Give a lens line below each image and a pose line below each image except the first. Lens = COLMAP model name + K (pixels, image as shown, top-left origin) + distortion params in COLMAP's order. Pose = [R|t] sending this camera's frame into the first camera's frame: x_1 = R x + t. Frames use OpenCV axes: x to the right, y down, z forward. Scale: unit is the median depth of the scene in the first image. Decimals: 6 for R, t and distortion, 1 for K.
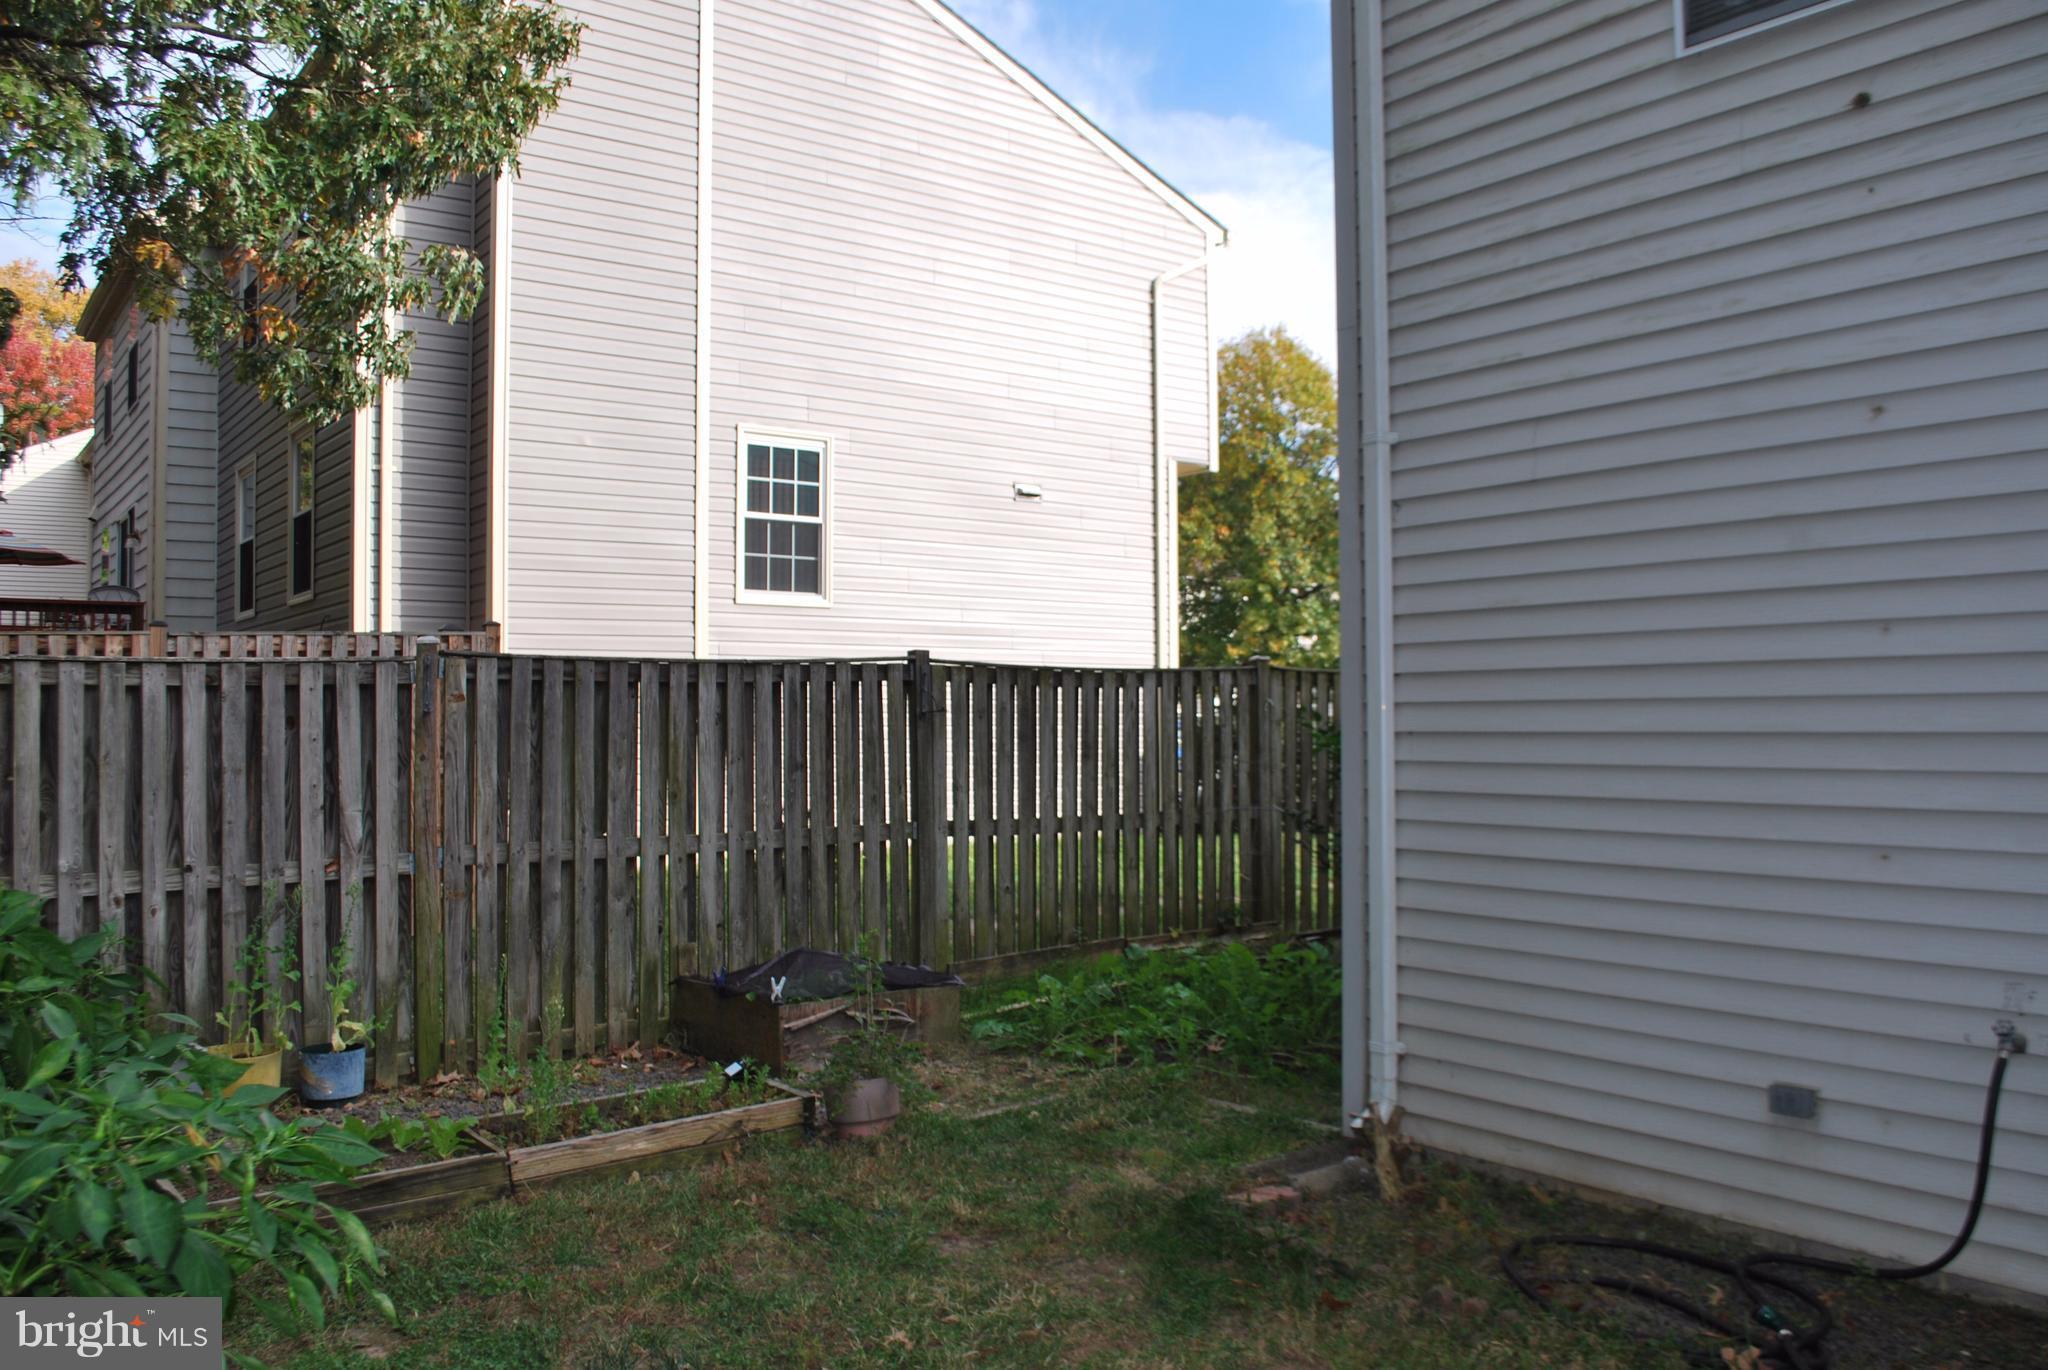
lens RADIAL K [[1610.0, 0, 1040.1], [0, 1610.0, 697.6], [0, 0, 1]] dist [-0.083773, 0.010646]
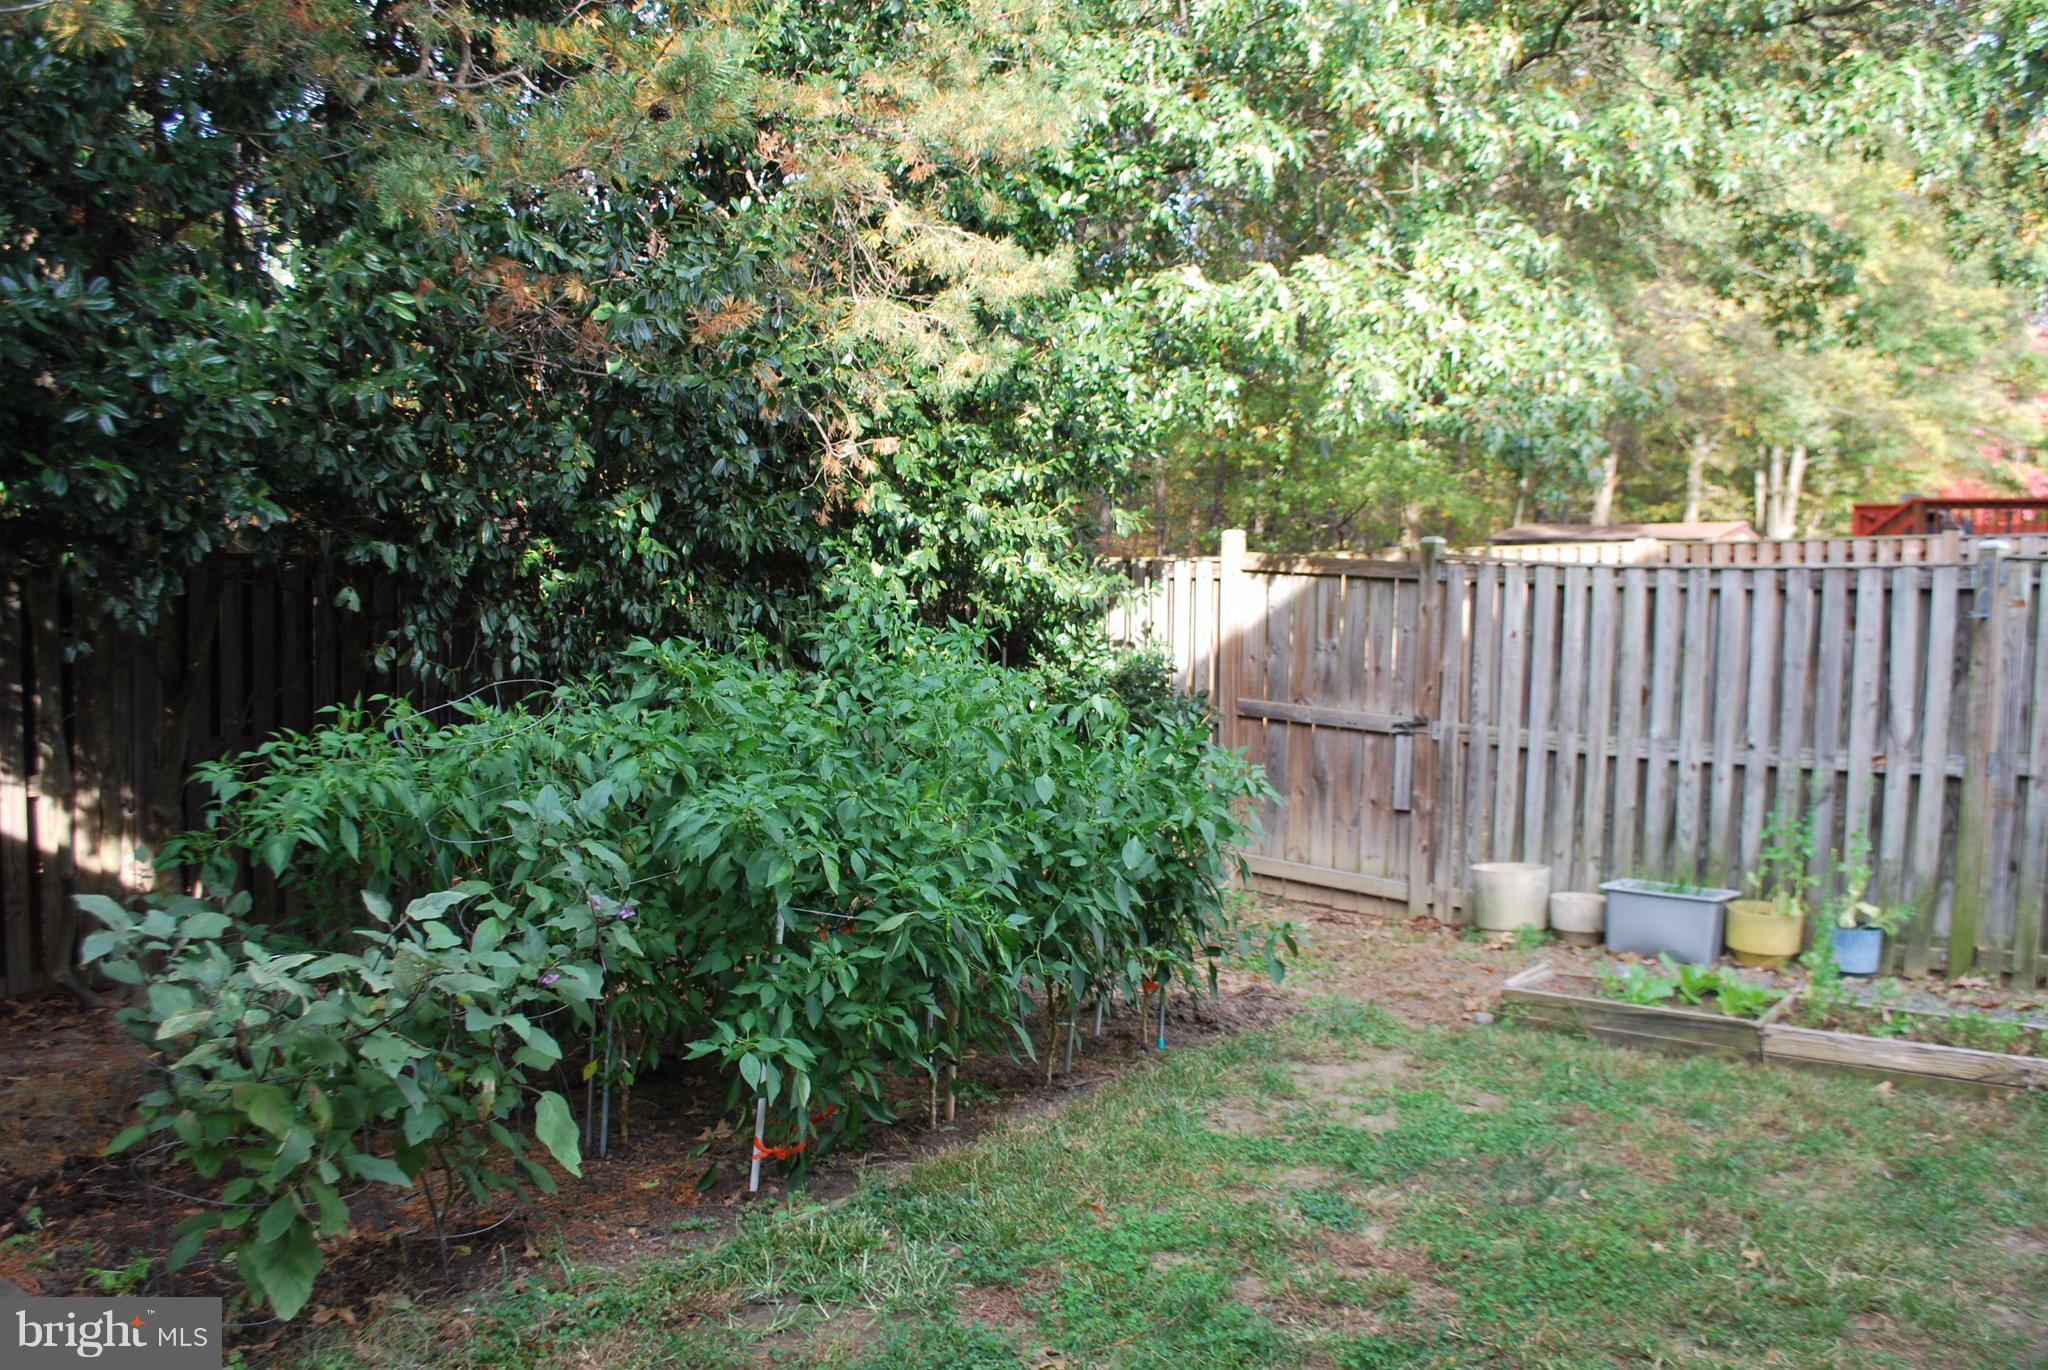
lens RADIAL K [[1610.0, 0, 1058.5], [0, 1610.0, 692.9], [0, 0, 1]] dist [-0.083773, 0.010646]
pose [[0.259413, 0.070097, -0.963219, 0.415878], [-0.002708, 0.997411, 0.071856, -0.012517], [0.965763, -0.016032, 0.258931, 0.185751]]
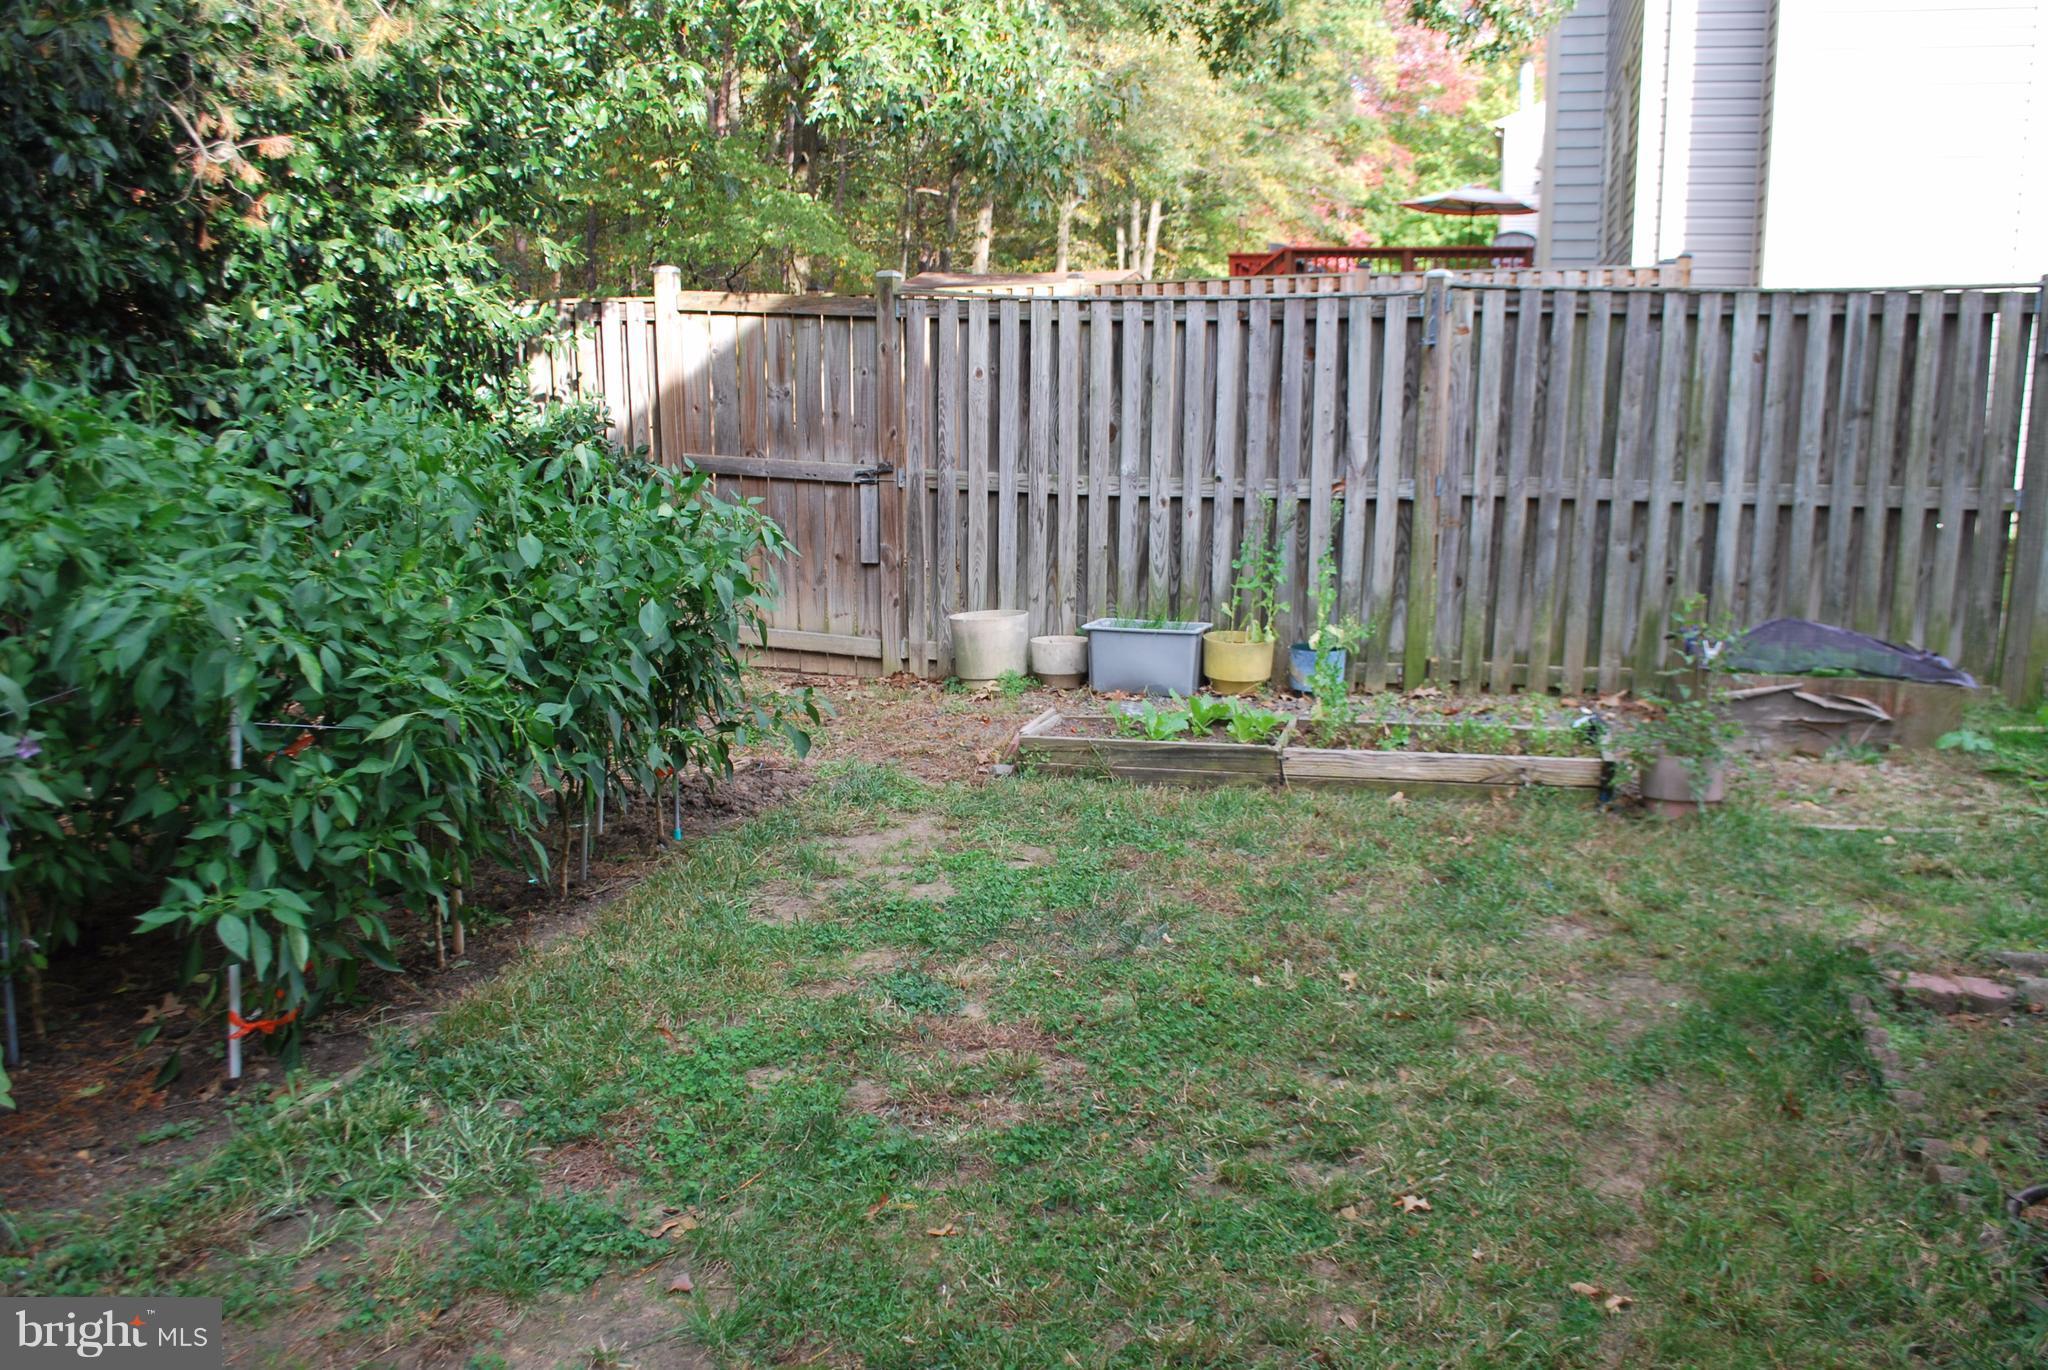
lens RADIAL K [[1610.0, 0, 1055.8], [0, 1610.0, 691.6], [0, 0, 1]] dist [-0.083773, 0.010646]
pose [[0.604462, 0.167286, -0.778872, 0.317897], [0.006720, 0.976598, 0.214969, 0.004797], [0.796606, -0.135174, 0.589192, 0.160933]]
